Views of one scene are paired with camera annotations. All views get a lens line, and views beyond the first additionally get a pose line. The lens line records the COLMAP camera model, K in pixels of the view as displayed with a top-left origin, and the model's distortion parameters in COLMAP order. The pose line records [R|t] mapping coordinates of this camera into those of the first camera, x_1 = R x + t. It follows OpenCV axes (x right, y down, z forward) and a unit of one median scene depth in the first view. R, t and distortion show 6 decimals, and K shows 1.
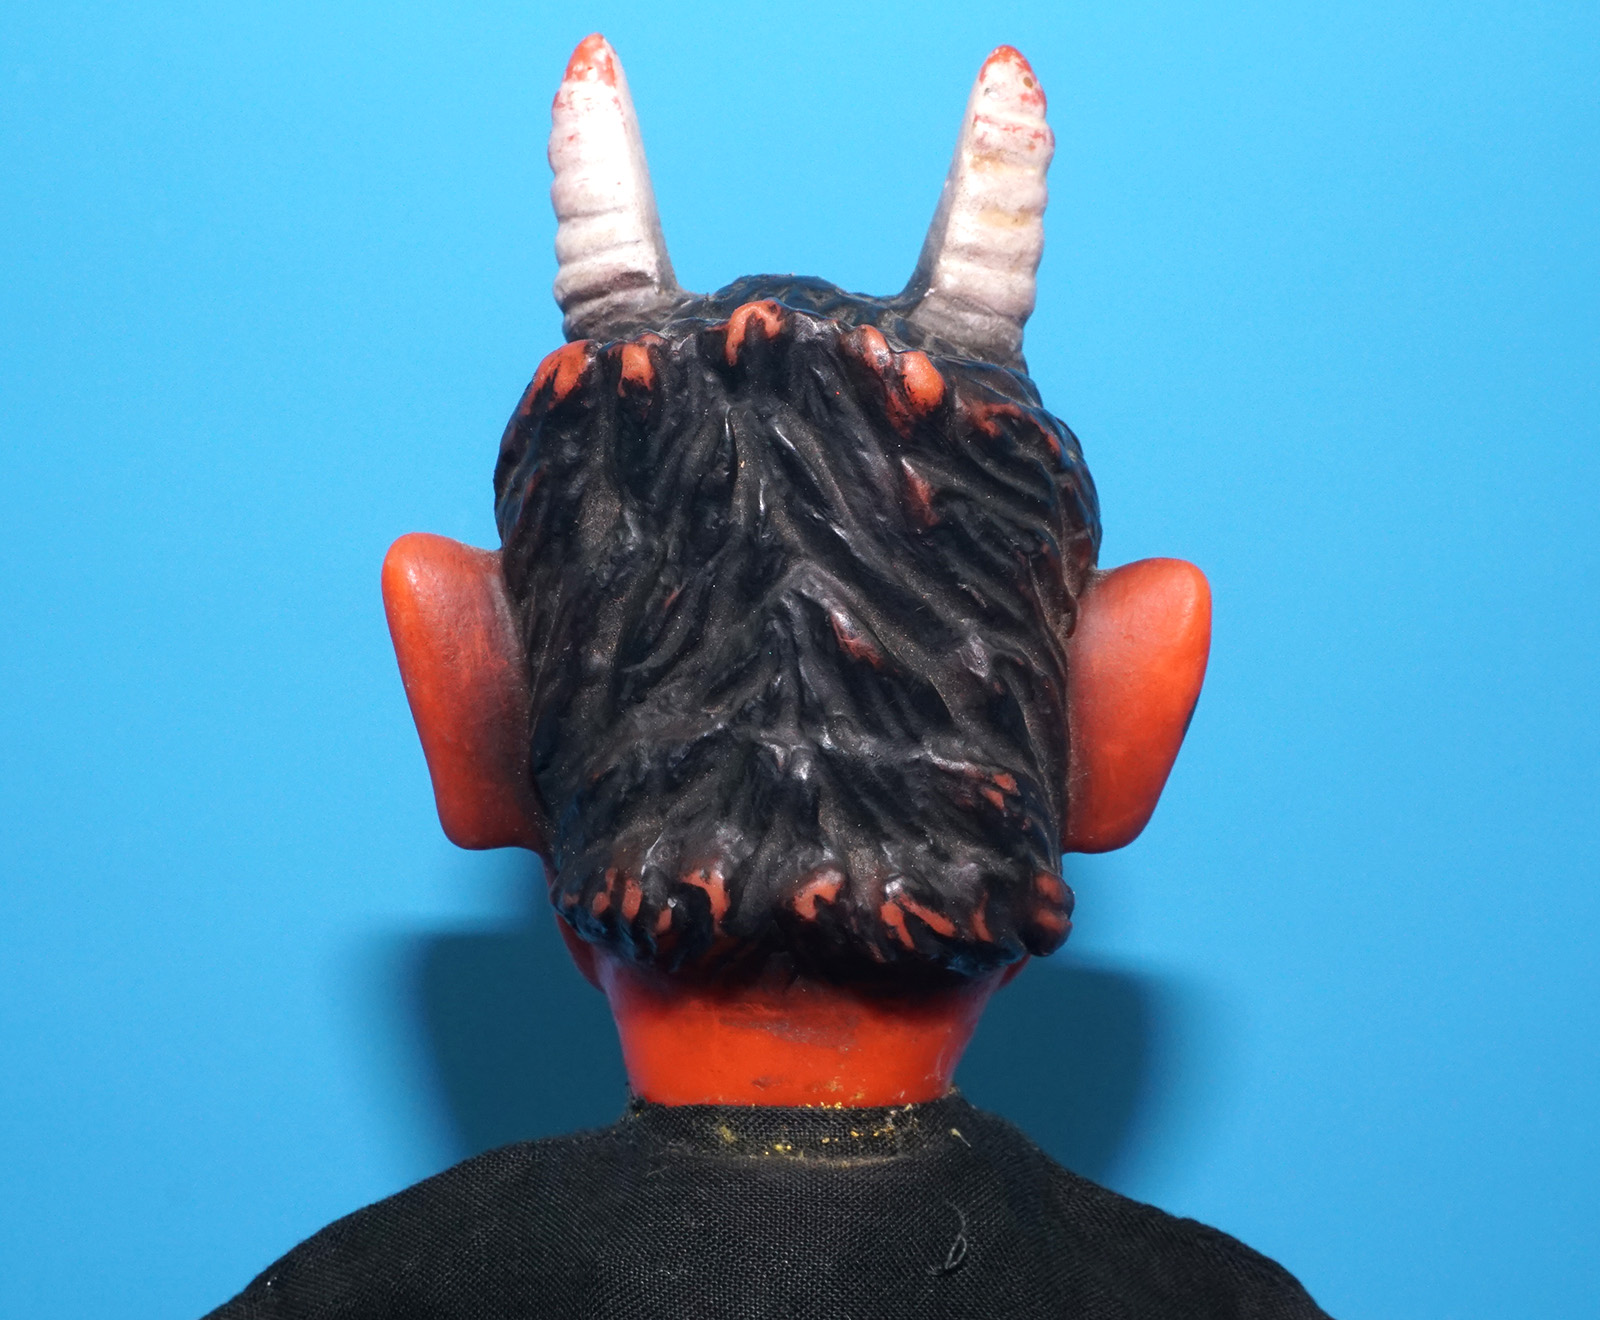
lens RADIAL K [[3397.6, 0, 796.3], [0, 3397.6, 657.1], [0, 0, 1]] dist [0.175826, 0.000000]
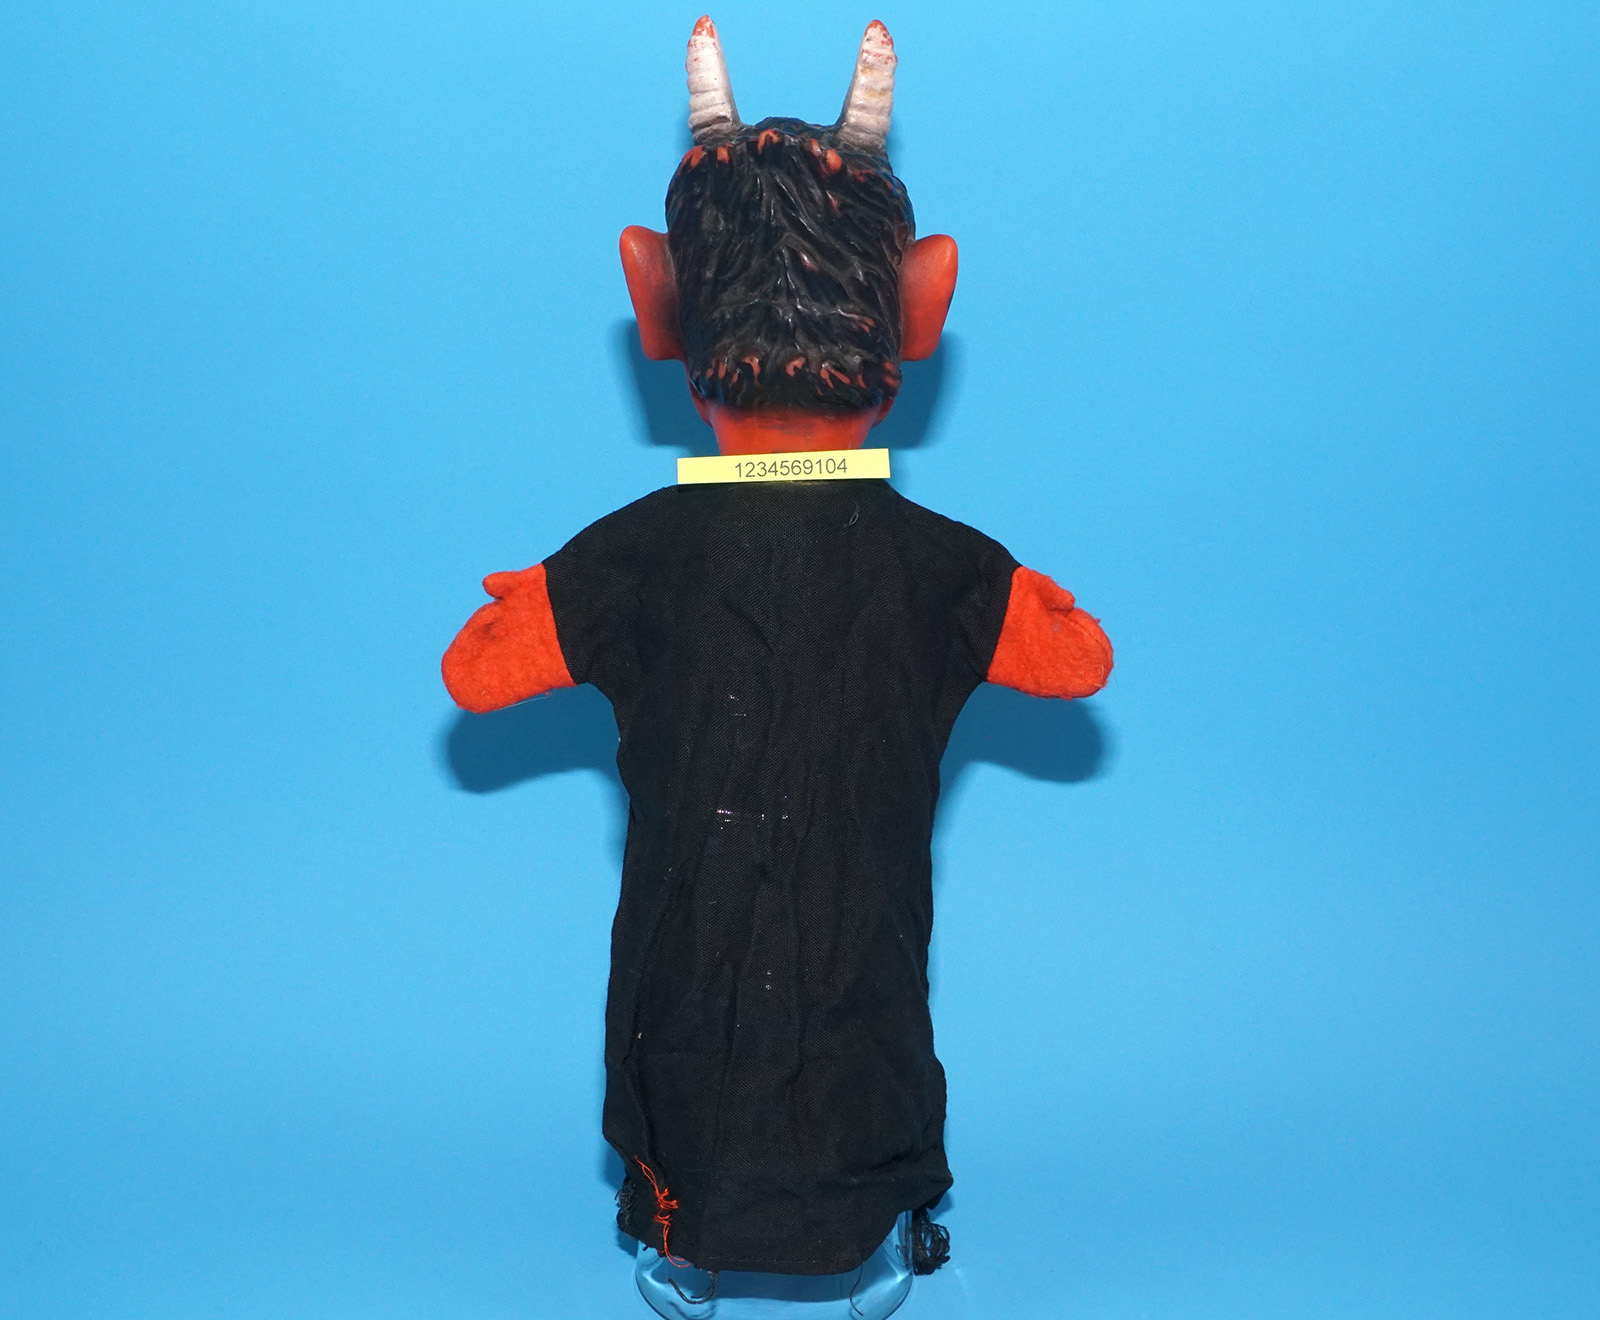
lens RADIAL K [[3397.6, 0, 805.3], [0, 3397.6, 661.8], [0, 0, 1]] dist [0.175826, 0.000000]
pose [[0.999677, -0.000673, -0.025388, 0.077034], [0.002197, 0.998193, 0.060048, 0.135503], [0.025302, -0.060085, 0.997873, -1.522703]]
